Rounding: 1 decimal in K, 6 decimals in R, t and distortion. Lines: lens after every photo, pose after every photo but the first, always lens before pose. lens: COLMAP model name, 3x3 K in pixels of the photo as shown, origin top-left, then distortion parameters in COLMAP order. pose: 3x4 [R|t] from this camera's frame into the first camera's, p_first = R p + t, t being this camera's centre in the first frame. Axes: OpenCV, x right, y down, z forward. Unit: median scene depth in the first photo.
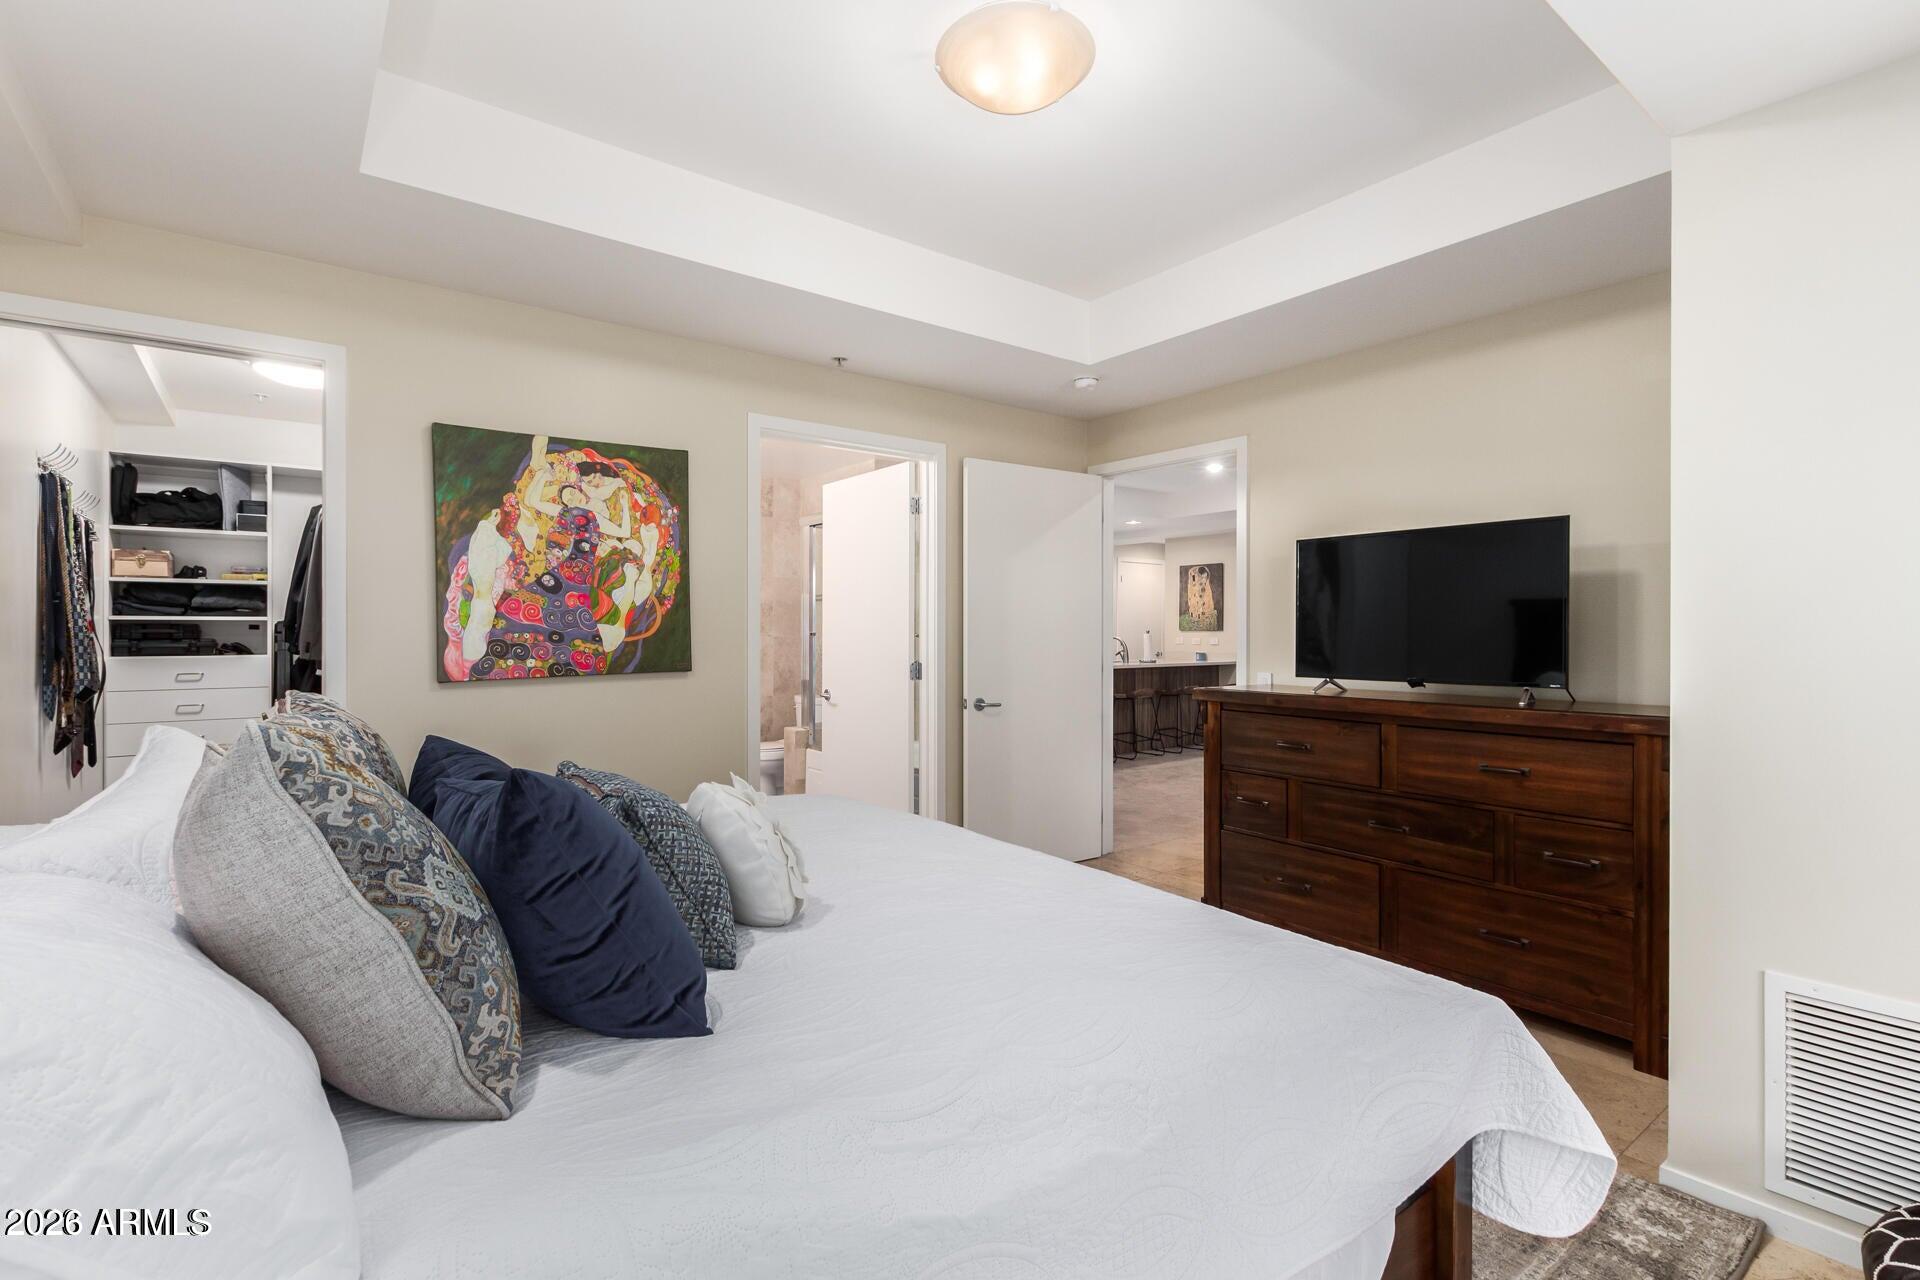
lens RADIAL K [[883.0, 0, 963.0], [0, 883.0, 633.0], [0, 0, 1]] dist [0.013513, -0.005552]
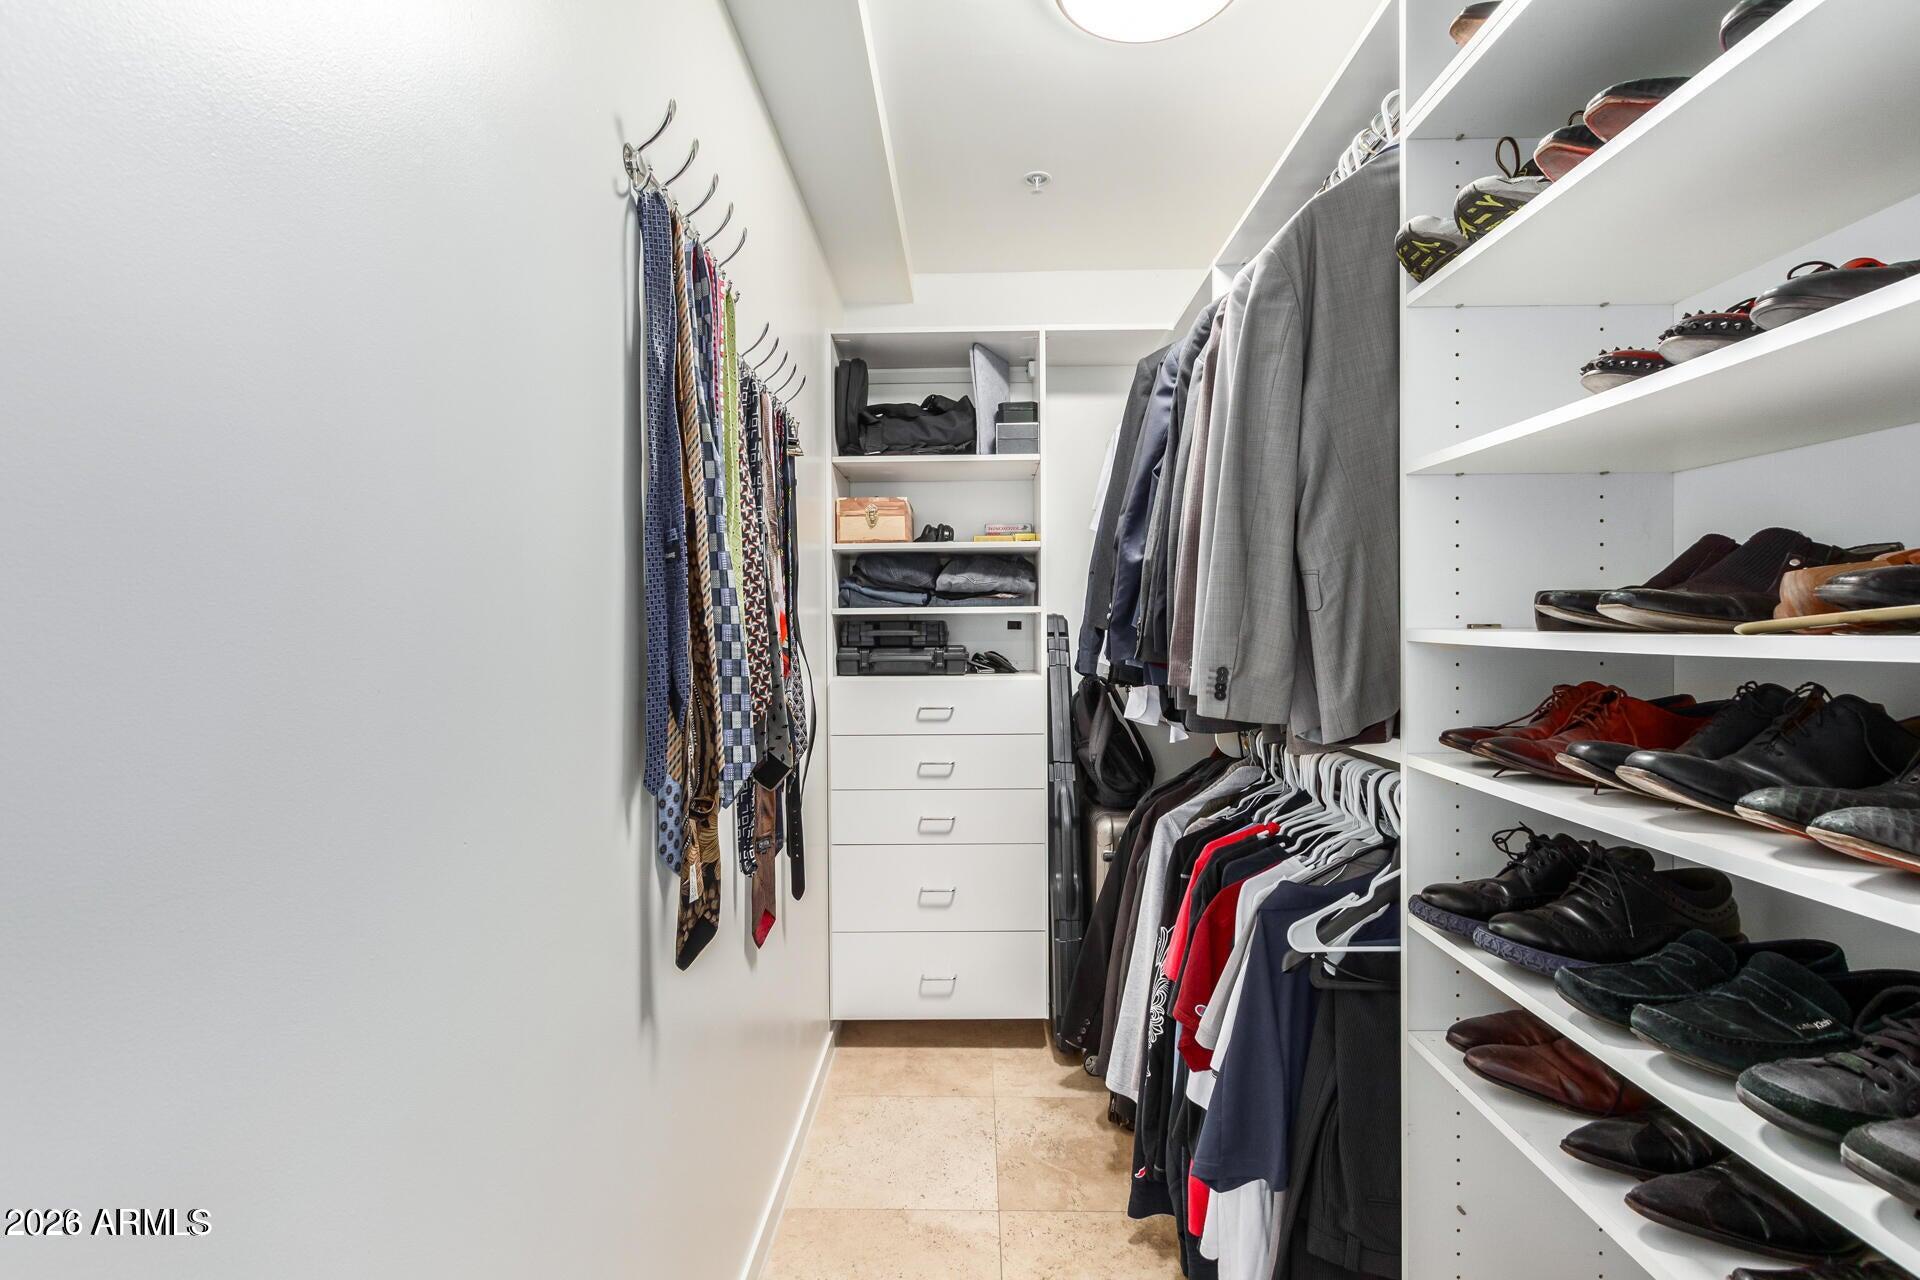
lens RADIAL K [[883.0, 0, 963.0], [0, 883.0, 633.0], [0, 0, 1]] dist [0.013513, -0.005552]
pose [[0.784315, -0.001873, -0.620360, -0.495892], [0.004292, 0.999988, 0.002407, -0.003540], [0.620348, -0.004550, 0.784314, 0.557971]]
